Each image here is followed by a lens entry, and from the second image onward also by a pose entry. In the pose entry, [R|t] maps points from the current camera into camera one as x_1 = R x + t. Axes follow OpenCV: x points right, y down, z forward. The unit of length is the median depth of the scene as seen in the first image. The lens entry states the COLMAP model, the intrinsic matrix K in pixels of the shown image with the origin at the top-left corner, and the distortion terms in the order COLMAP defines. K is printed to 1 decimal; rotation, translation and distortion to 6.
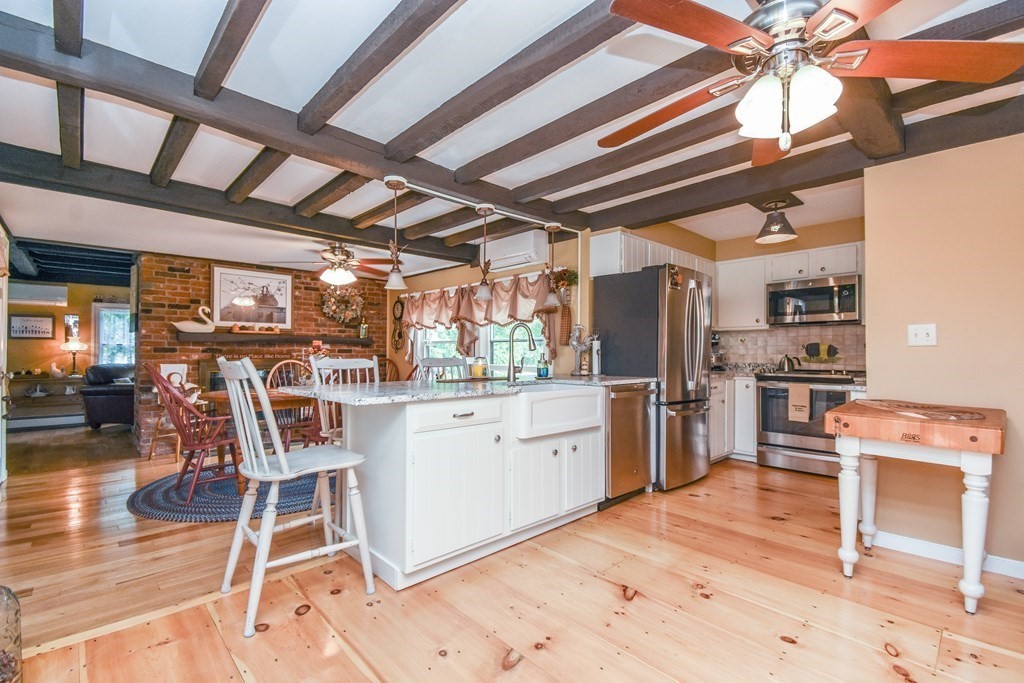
lens RADIAL K [[451.1, 0, 527.4], [0, 451.1, 346.6], [0, 0, 1]] dist [0.013007, -0.007437]
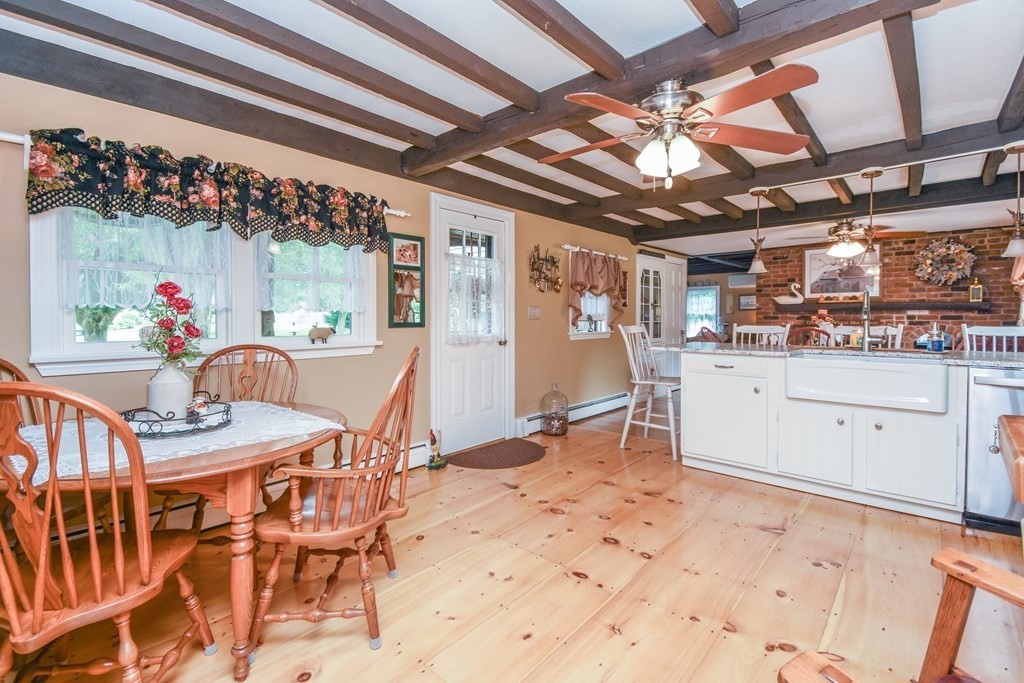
lens RADIAL K [[451.1, 0, 503.8], [0, 451.1, 327.4], [0, 0, 1]] dist [0.013007, -0.007437]
pose [[0.058230, 0.018073, -0.998140, 0.538704], [0.017595, 0.999662, 0.019127, -0.003562], [0.998148, -0.018676, 0.057892, 0.102613]]
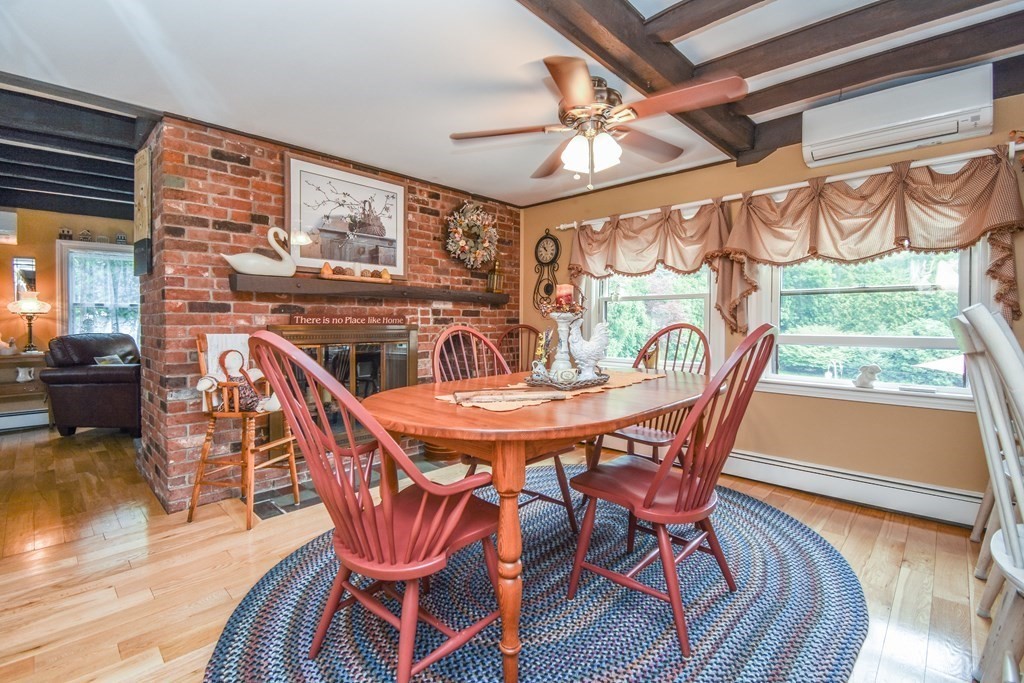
lens RADIAL K [[451.1, 0, 520.8], [0, 451.1, 326.2], [0, 0, 1]] dist [0.013007, -0.007437]
pose [[0.999139, -0.000733, 0.041479, -0.458783], [-0.000228, 0.999731, 0.023180, 0.017082], [-0.041485, -0.023170, 0.998870, 0.457052]]
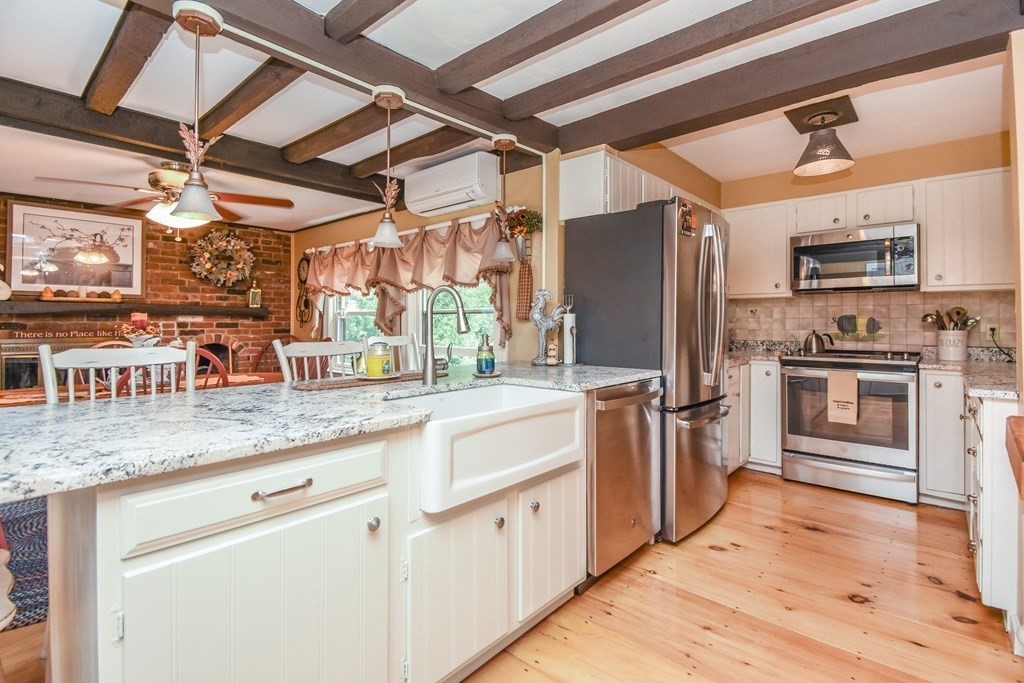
lens RADIAL K [[476.7, 0, 536.2], [0, 476.7, 314.8], [0, 0, 1]] dist [0.005476, -0.007527]
pose [[0.995205, -0.001105, 0.097804, 0.026034], [0.001088, 0.999999, 0.000226, -0.008568], [-0.097805, -0.000118, 0.995206, 0.226708]]
